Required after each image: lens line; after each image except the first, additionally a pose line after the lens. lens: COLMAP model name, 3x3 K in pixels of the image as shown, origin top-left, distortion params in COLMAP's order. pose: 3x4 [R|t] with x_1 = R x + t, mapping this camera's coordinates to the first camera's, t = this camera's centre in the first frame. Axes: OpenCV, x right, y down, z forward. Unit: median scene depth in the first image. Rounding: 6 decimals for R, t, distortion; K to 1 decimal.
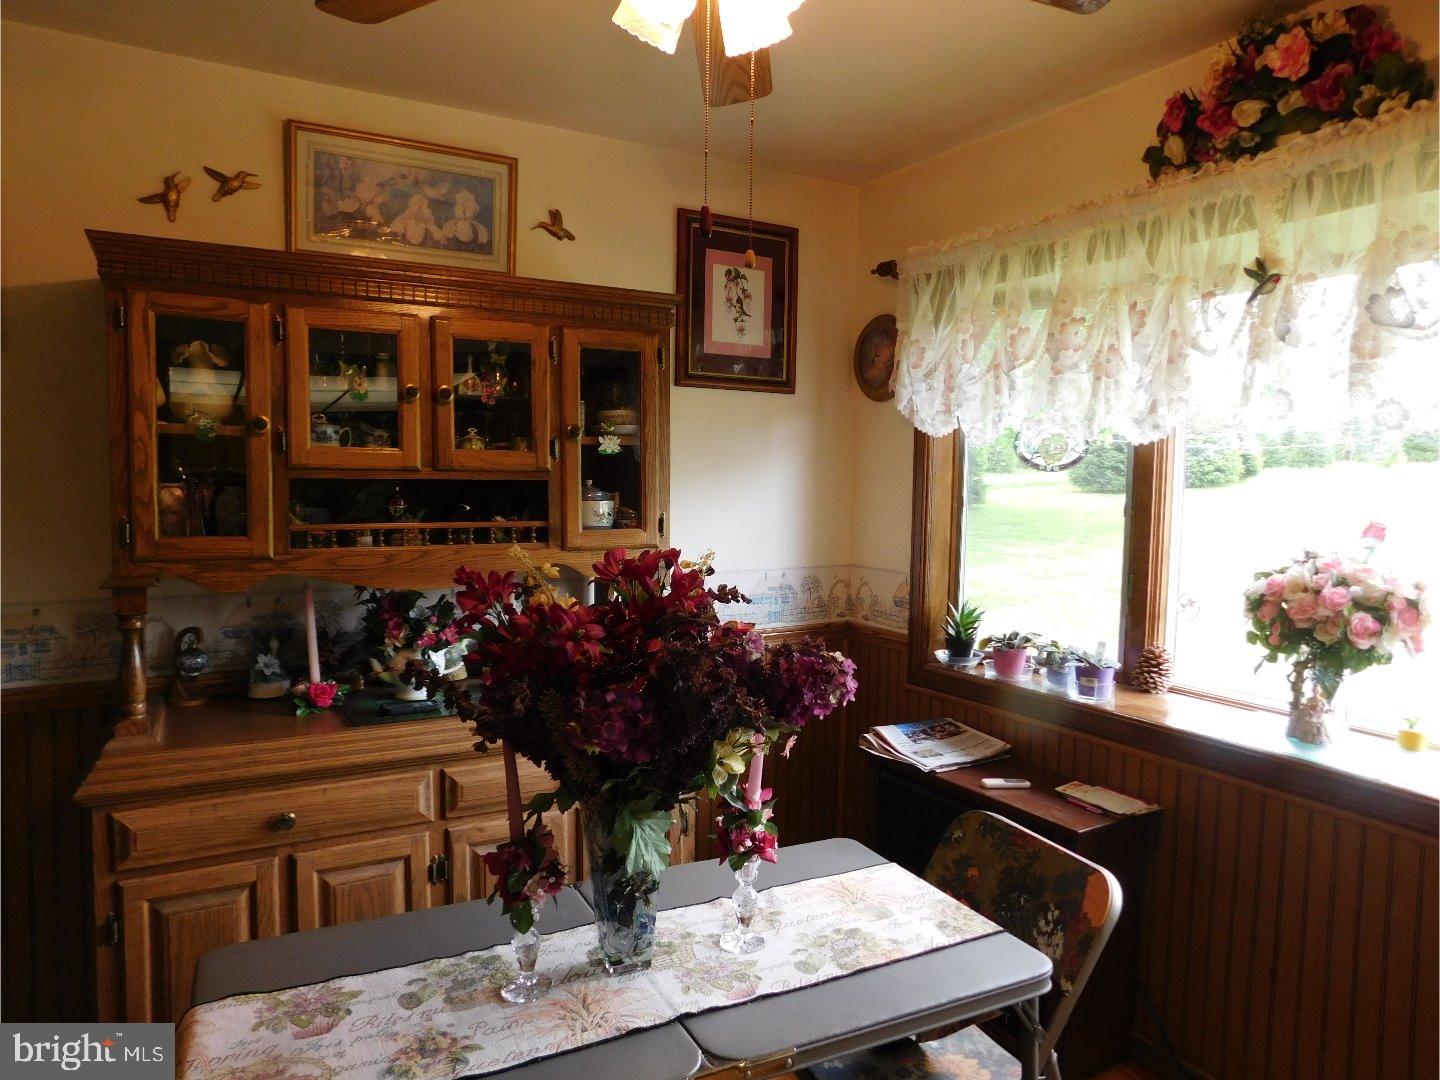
lens RADIAL K [[946.0, 0, 721.3], [0, 946.0, 535.5], [0, 0, 1]] dist [-0.077343, 0.058661]
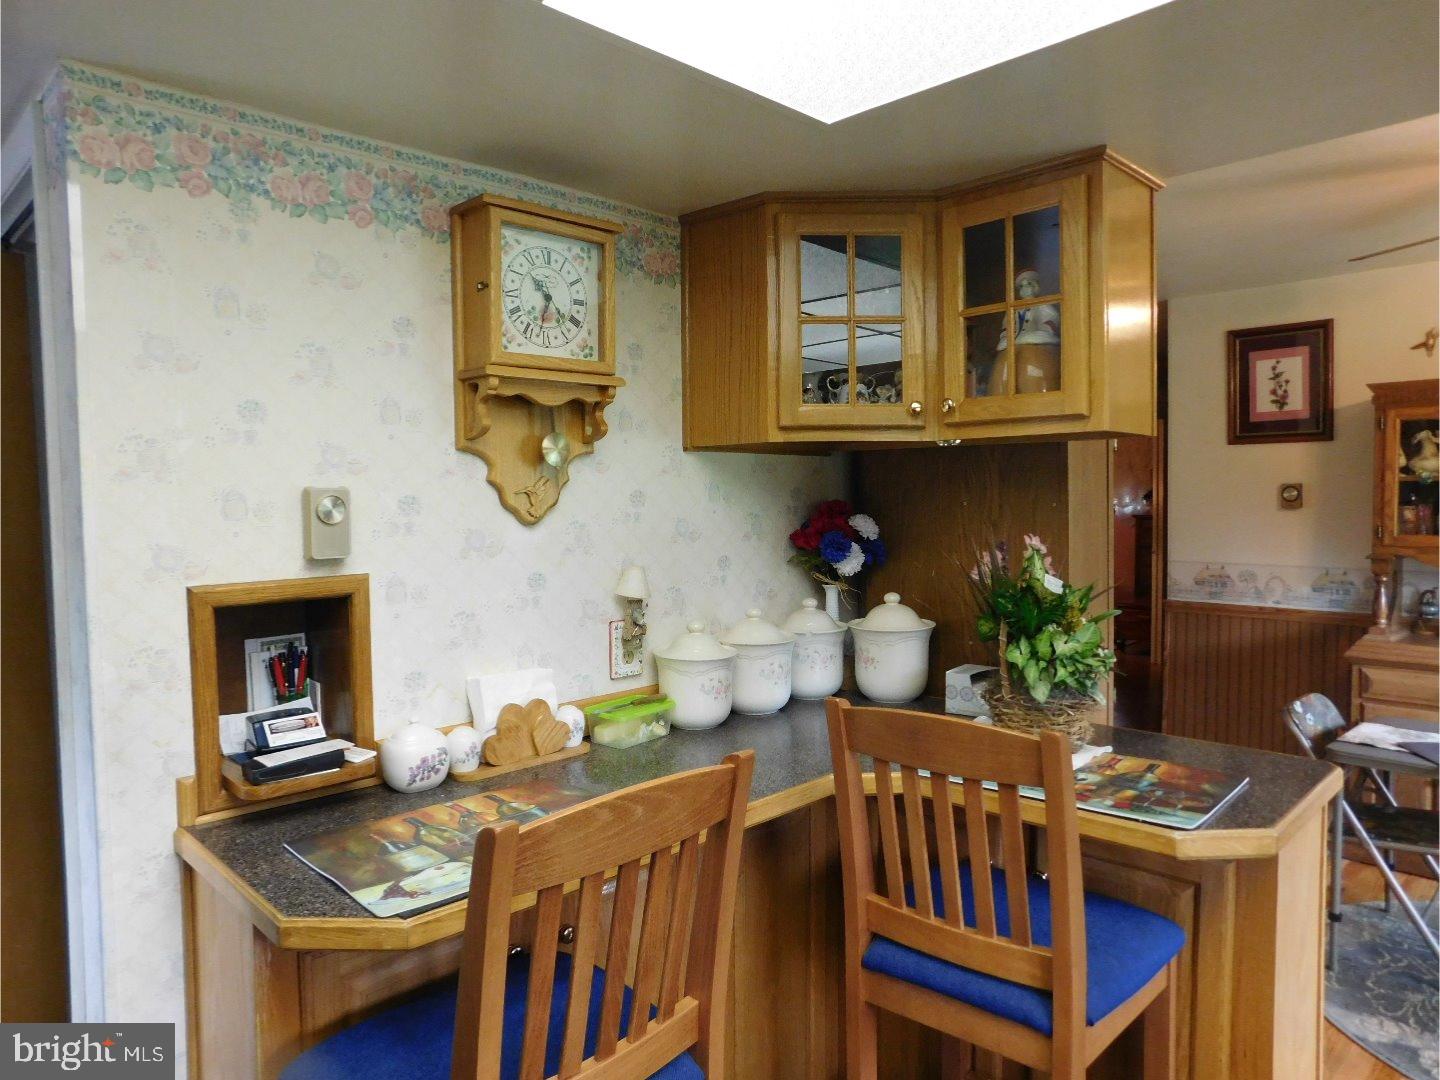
lens RADIAL K [[946.0, 0, 721.3], [0, 946.0, 535.5], [0, 0, 1]] dist [-0.077343, 0.058661]
pose [[0.251620, 0.024094, -0.967526, 0.913002], [-0.045885, 0.998863, 0.012941, 0.043954], [0.966738, 0.041139, 0.252440, -0.861991]]
